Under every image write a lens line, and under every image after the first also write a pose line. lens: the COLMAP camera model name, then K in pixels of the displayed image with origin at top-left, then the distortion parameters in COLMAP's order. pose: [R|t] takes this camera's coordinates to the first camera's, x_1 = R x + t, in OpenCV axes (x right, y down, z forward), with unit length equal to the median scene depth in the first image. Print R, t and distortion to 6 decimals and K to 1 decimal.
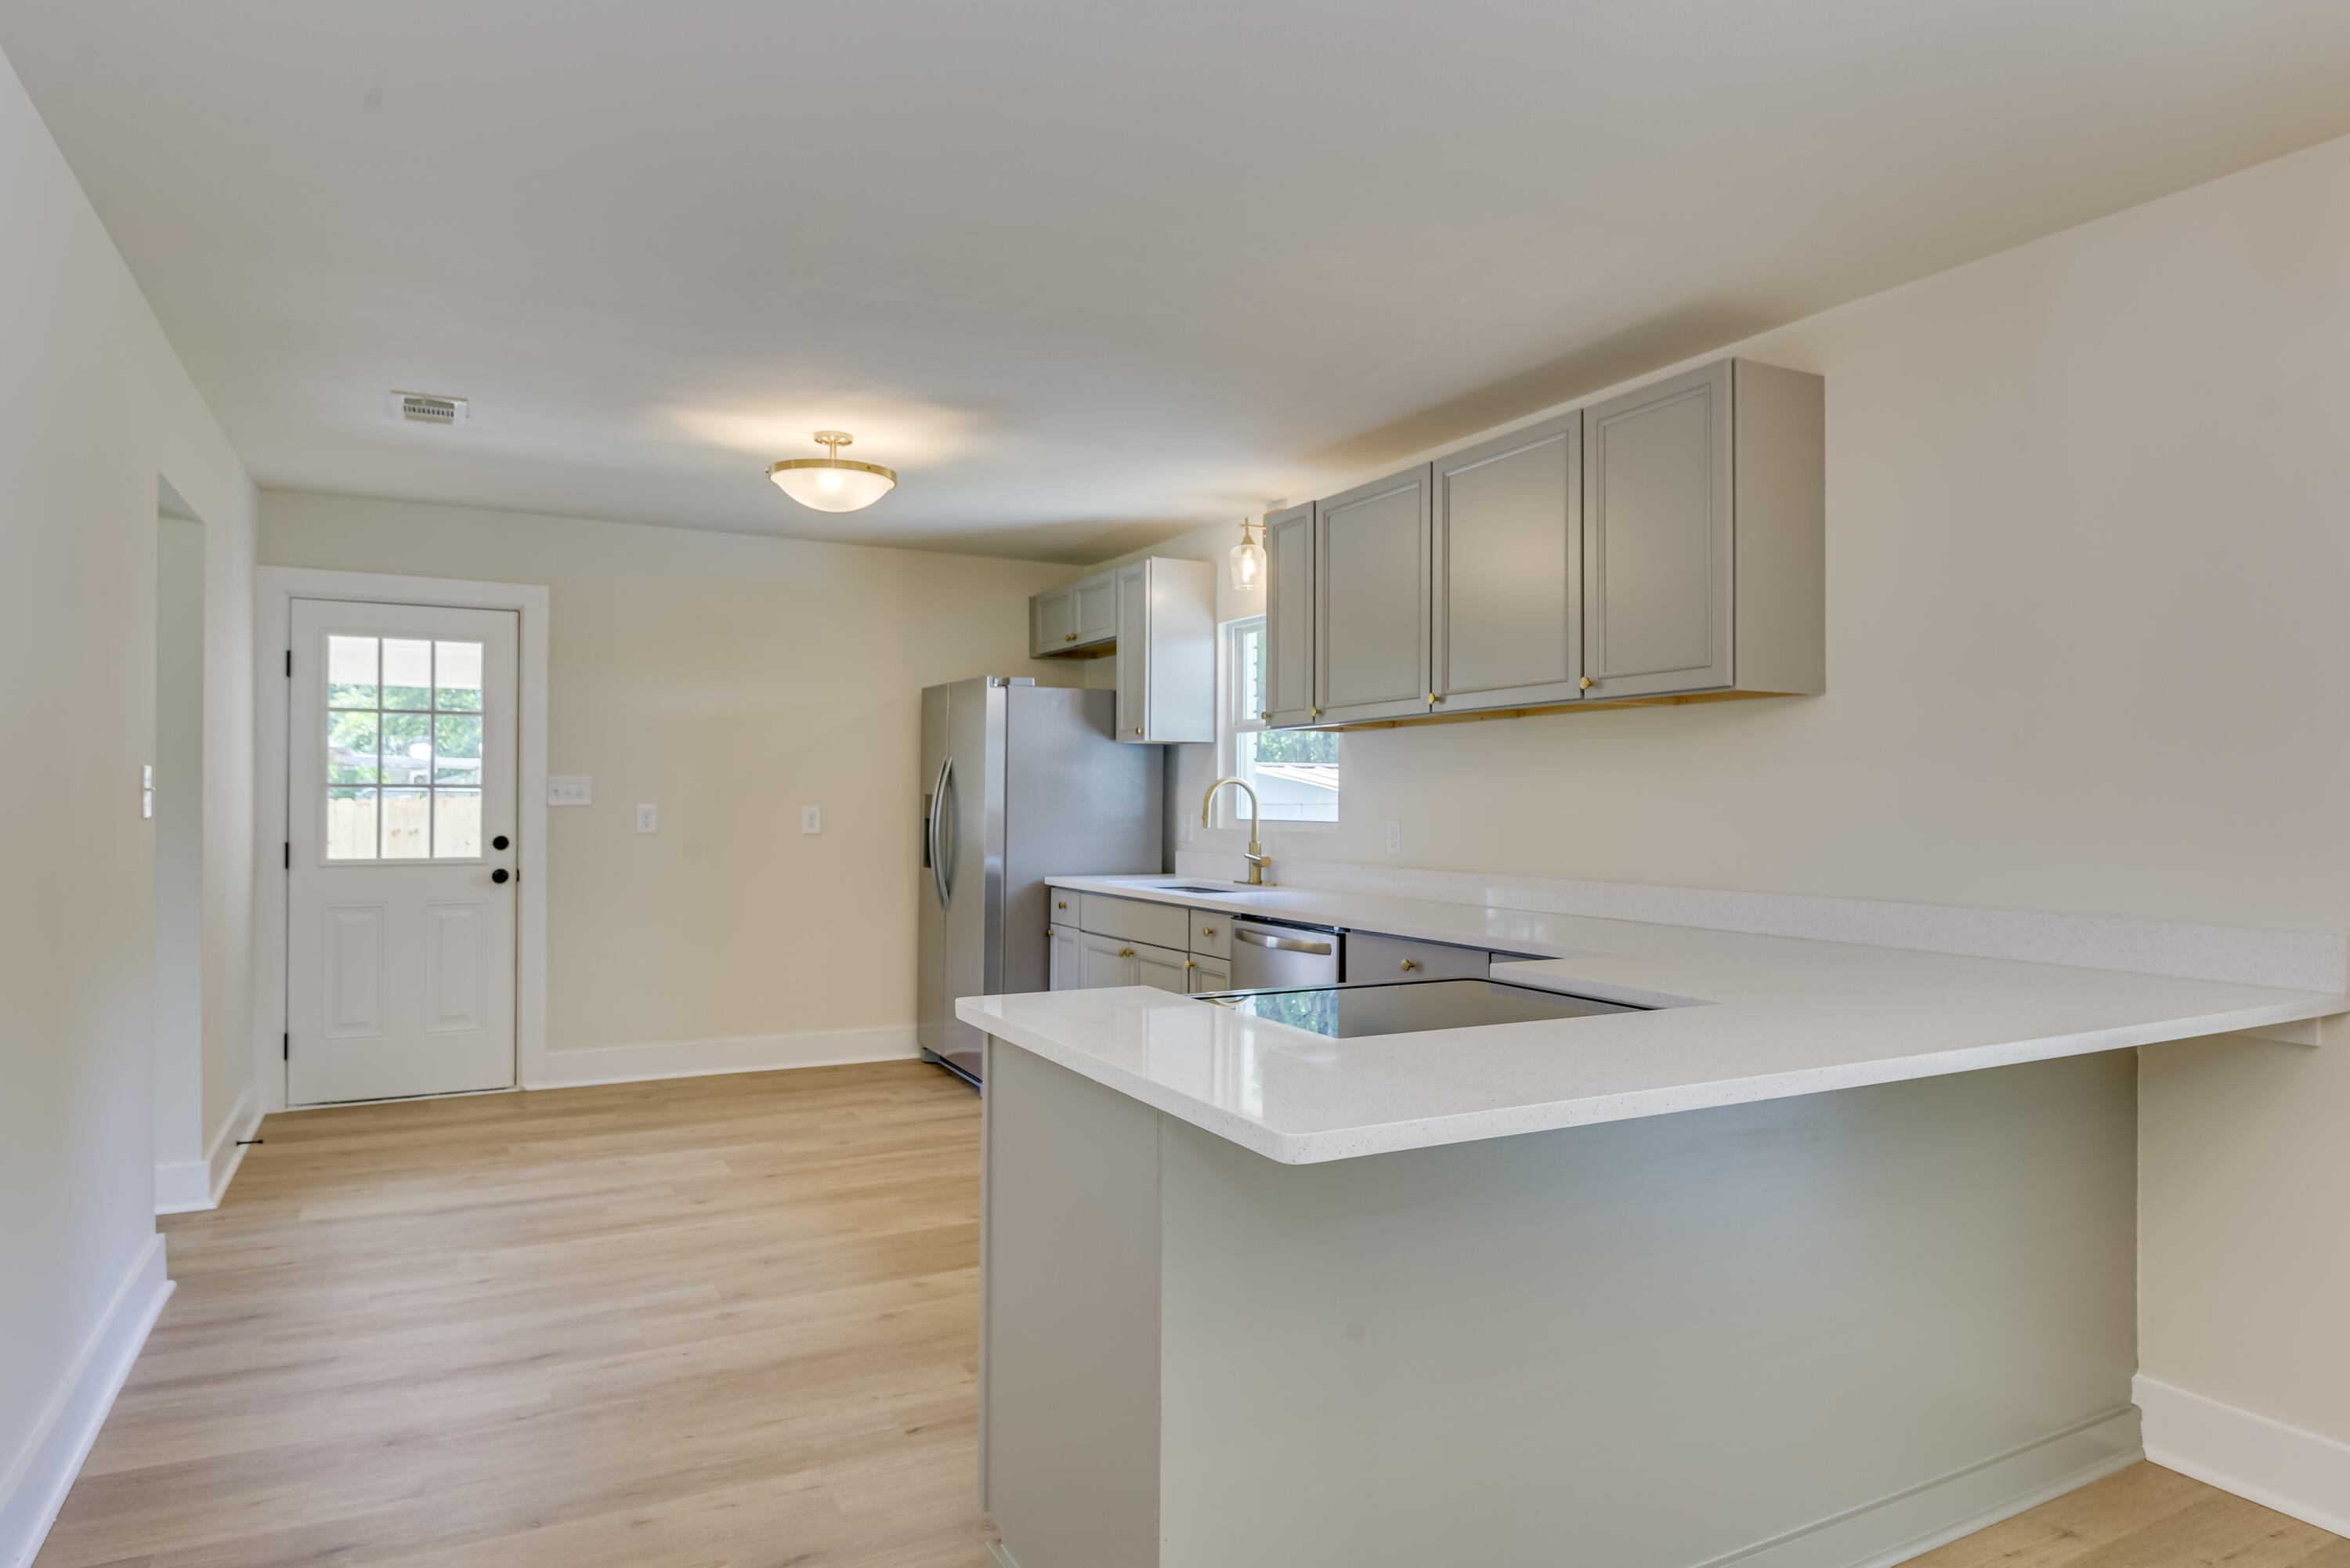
lens RADIAL K [[1392.0, 0, 1187.3], [0, 1392.0, 789.3], [0, 0, 1]] dist [0.049491, -0.000257]
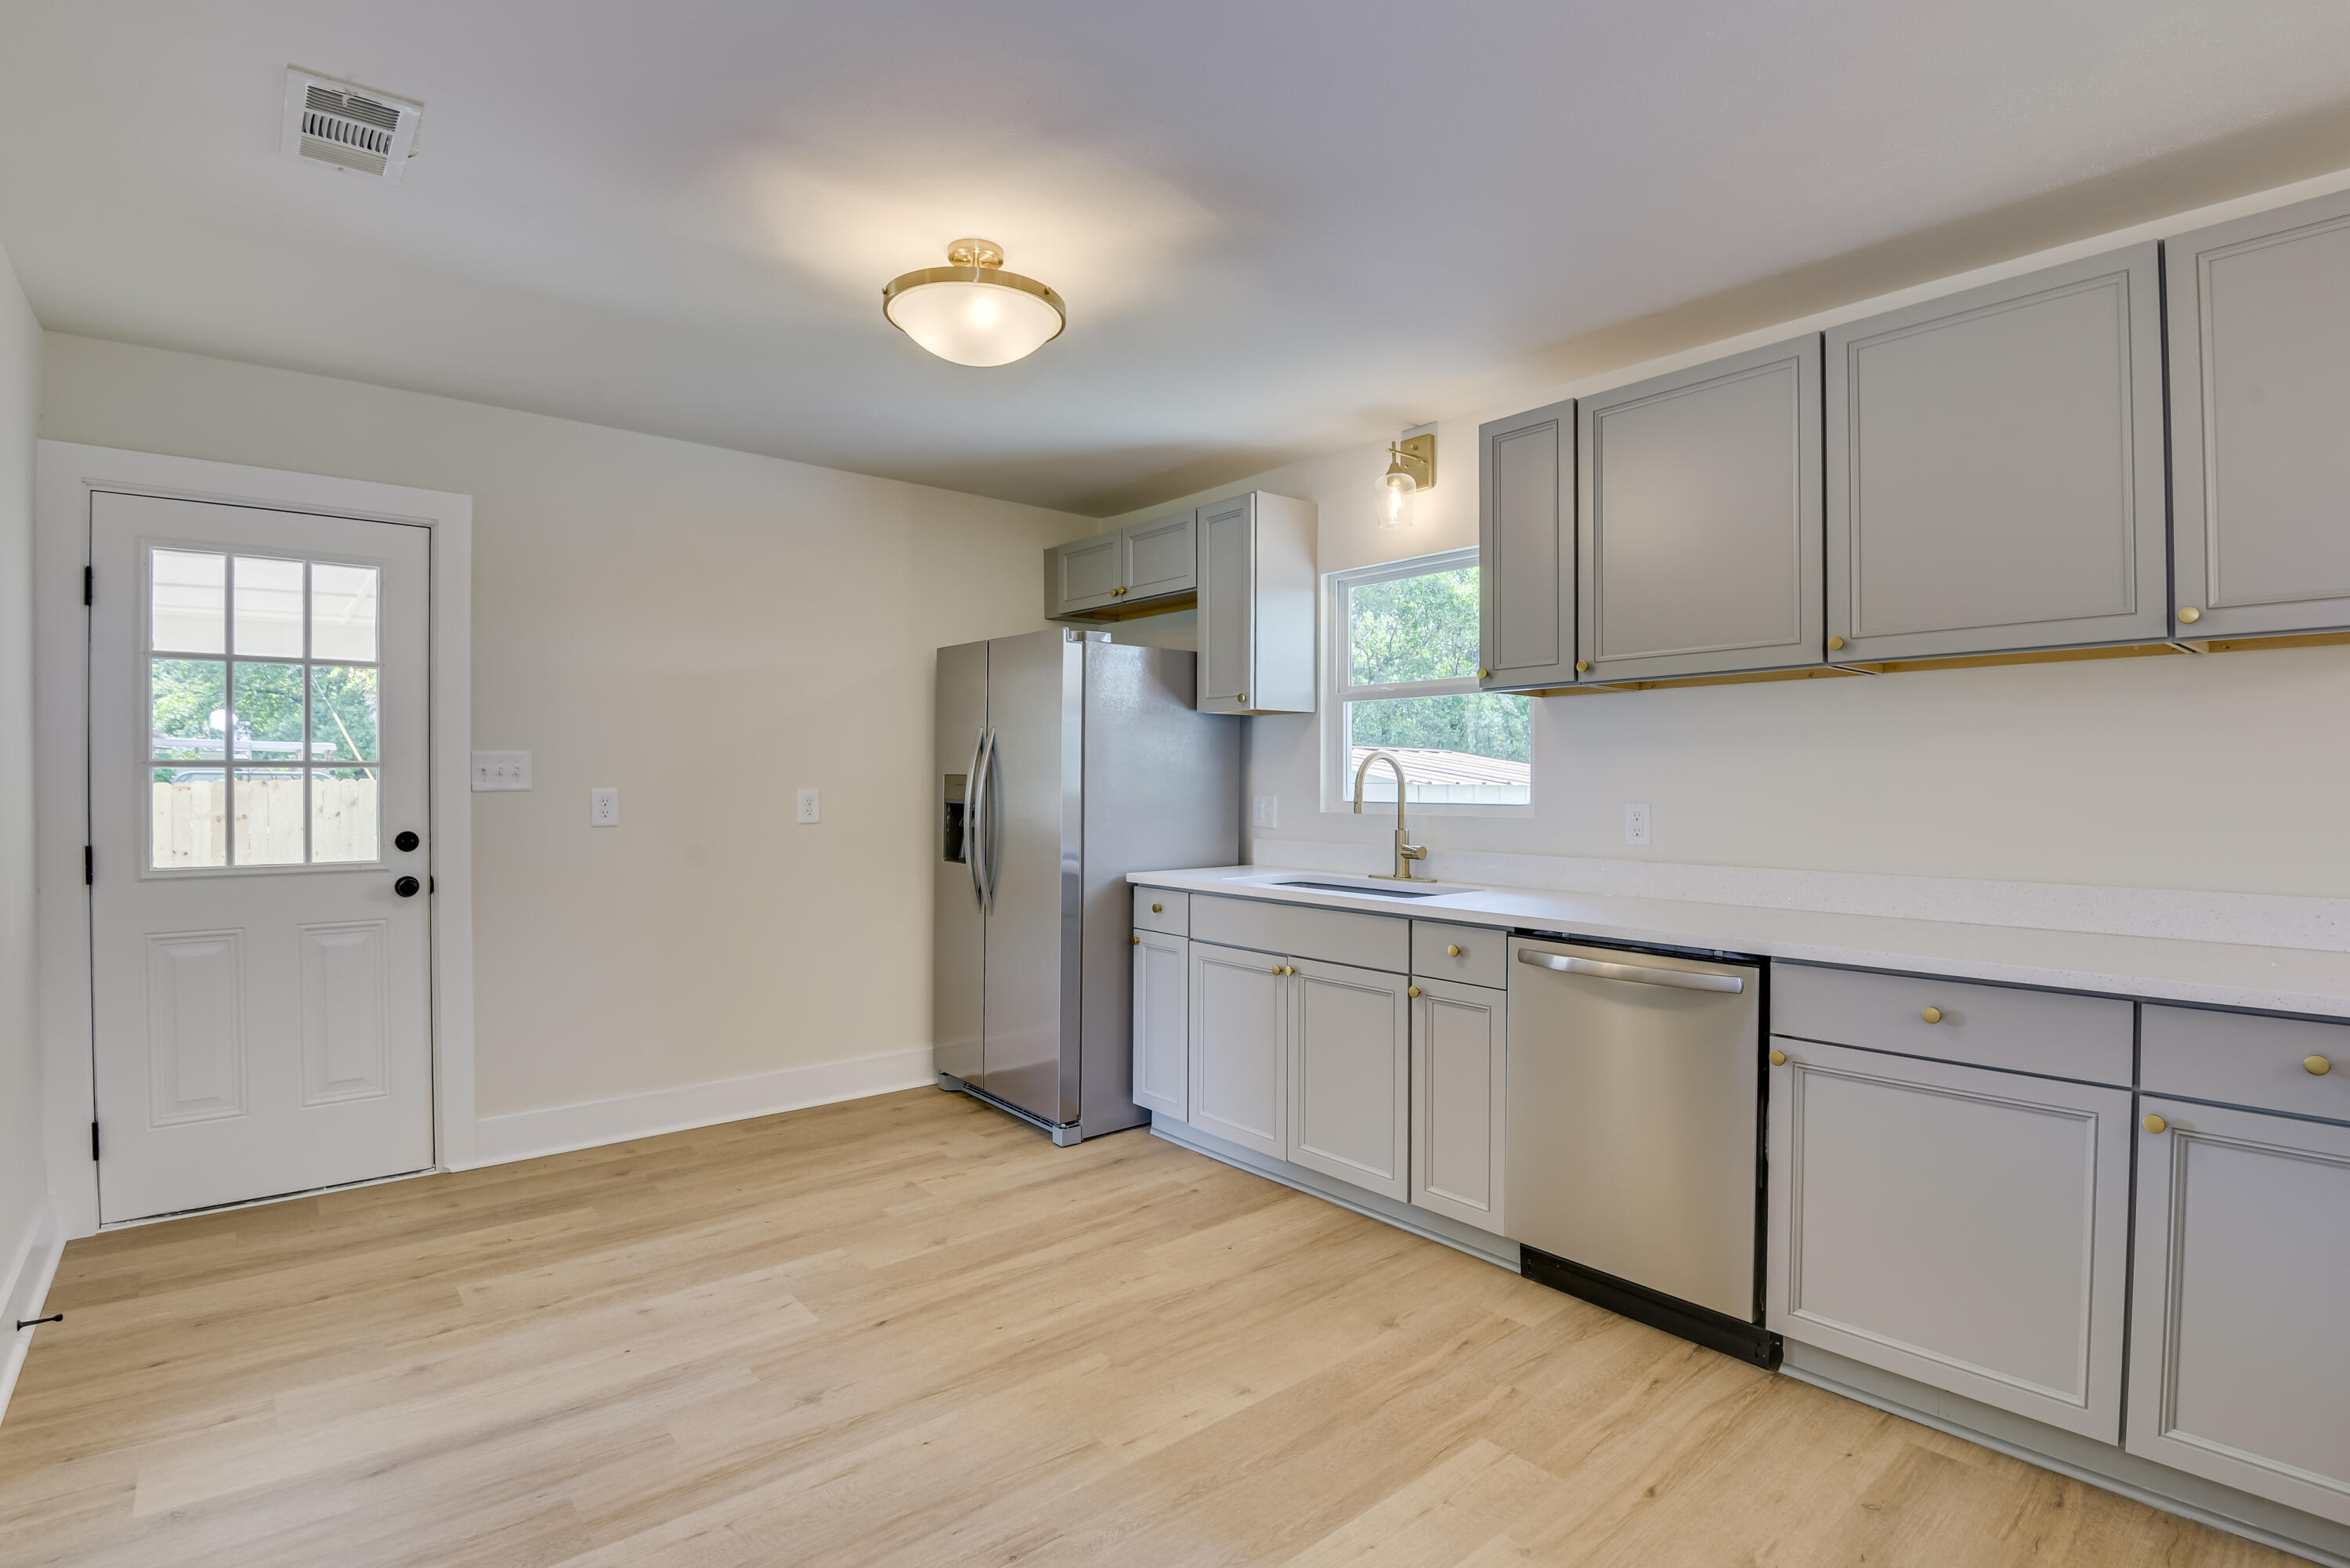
lens RADIAL K [[1133.6, 0, 1175.0], [0, 1133.6, 784.0], [0, 0, 1]] dist [0.000789, -0.014441]
pose [[0.979757, -0.004843, 0.200131, -0.213815], [0.002484, 0.999925, 0.012034, 0.001907], [-0.200174, -0.011293, 0.979695, 0.342664]]
